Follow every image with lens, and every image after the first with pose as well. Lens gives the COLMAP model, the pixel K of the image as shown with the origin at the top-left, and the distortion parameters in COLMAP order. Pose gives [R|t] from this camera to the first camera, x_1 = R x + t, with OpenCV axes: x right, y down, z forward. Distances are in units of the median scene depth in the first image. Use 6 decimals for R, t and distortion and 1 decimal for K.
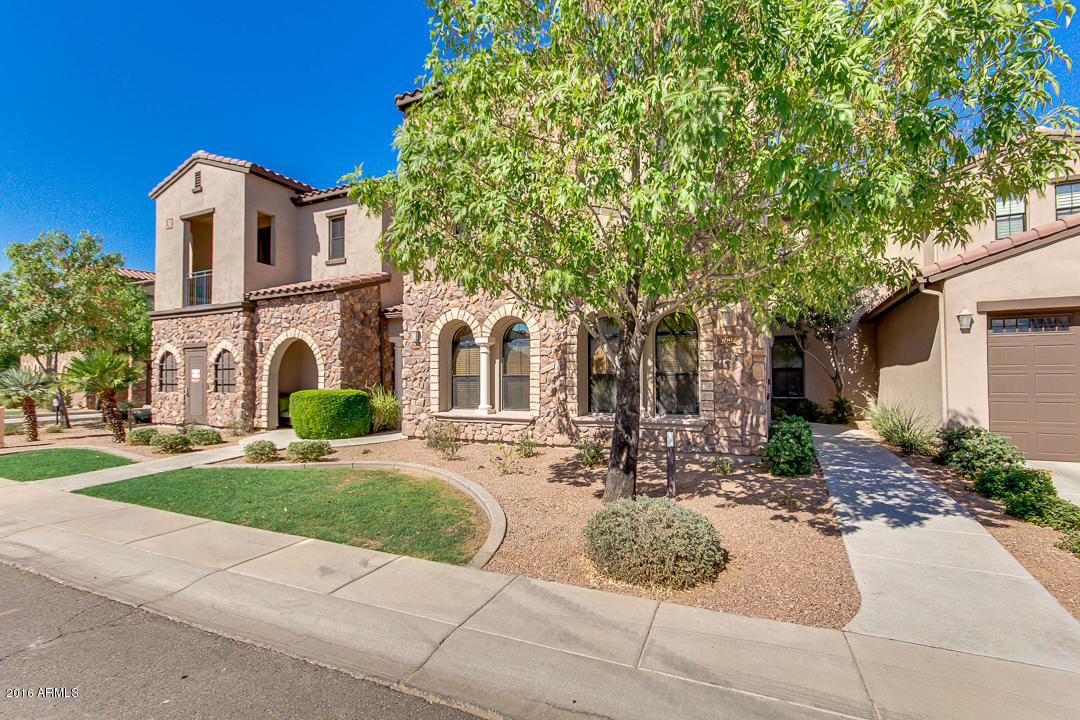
lens RADIAL K [[489.0, 0, 540.0], [0, 489.0, 360.0], [0, 0, 1]] dist [0.007463, 0.000551]
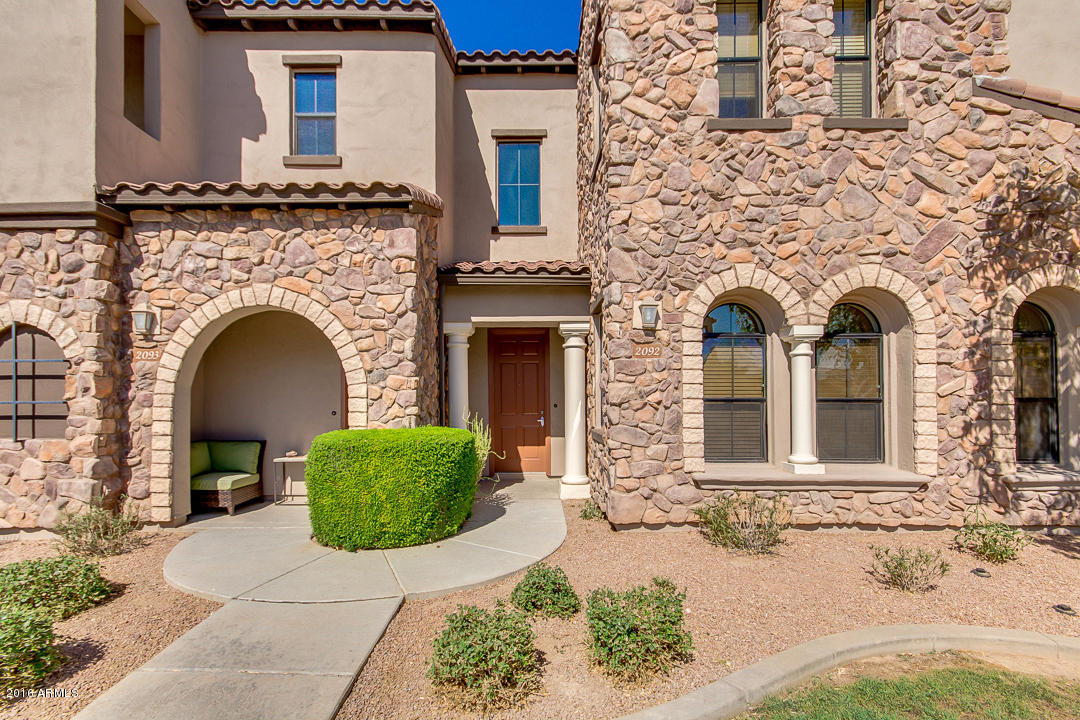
lens RADIAL K [[493.3, 0, 520.0], [0, 493.3, 390.5], [0, 0, 1]] dist [0.007646, 0.000884]
pose [[0.905588, 0.012083, 0.423985, -0.585655], [-0.020441, 0.999676, 0.015170, 0.020049], [-0.423665, -0.022404, 0.905542, 0.624301]]
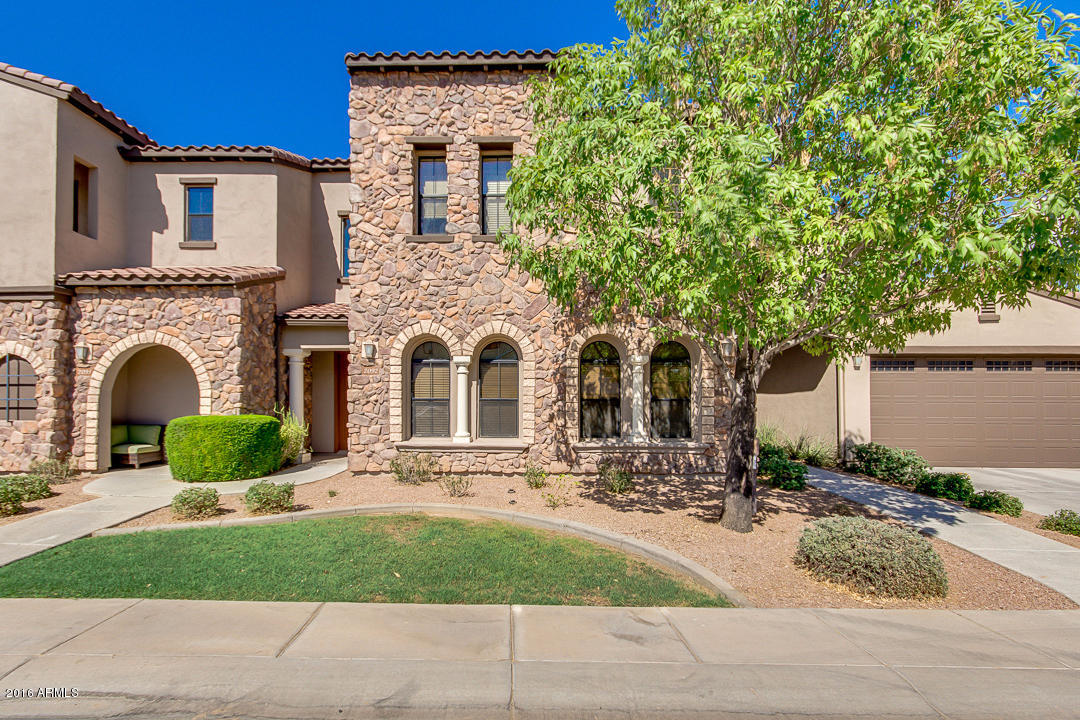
lens RADIAL K [[502.9, 0, 504.3], [0, 502.9, 389.3], [0, 0, 1]] dist [0.007606, 0.000913]
pose [[0.915027, 0.017975, 0.402992, -0.395319], [-0.023429, 0.999688, 0.008607, 0.004268], [-0.402711, -0.017317, 0.915163, 0.129006]]
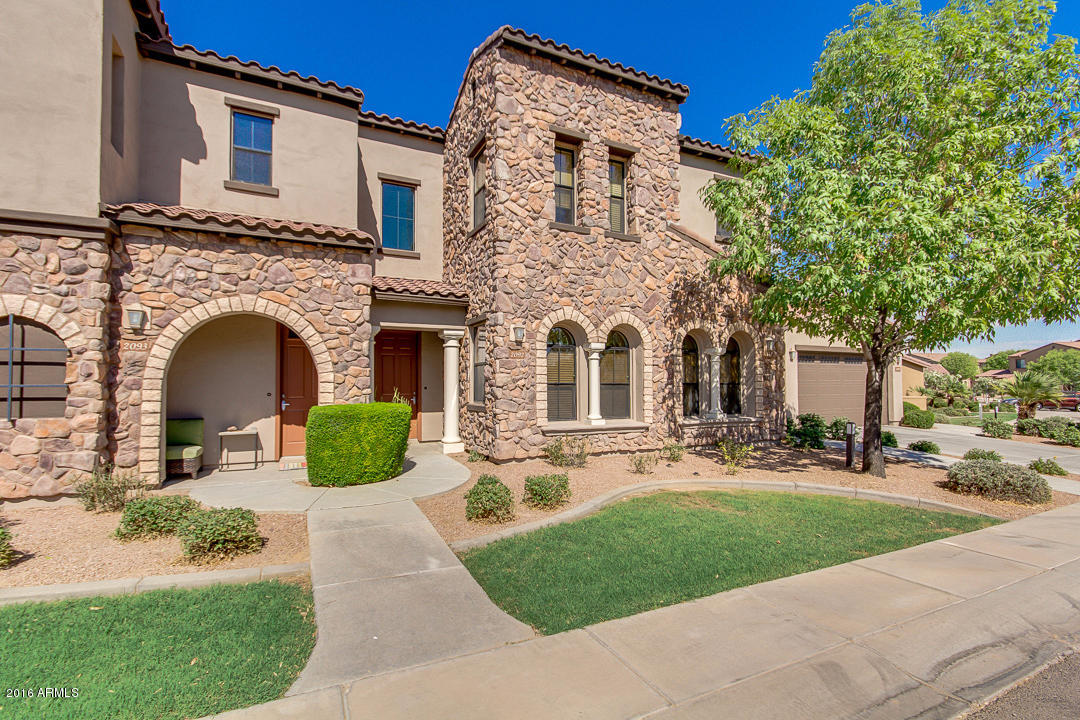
lens RADIAL K [[493.8, 0, 519.7], [0, 493.8, 365.7], [0, 0, 1]] dist [0.007398, 0.000537]
pose [[0.629708, 0.033652, 0.776103, -0.902087], [-0.033165, 0.999315, -0.016422, 0.017409], [-0.776124, -0.015399, 0.630393, 0.494404]]
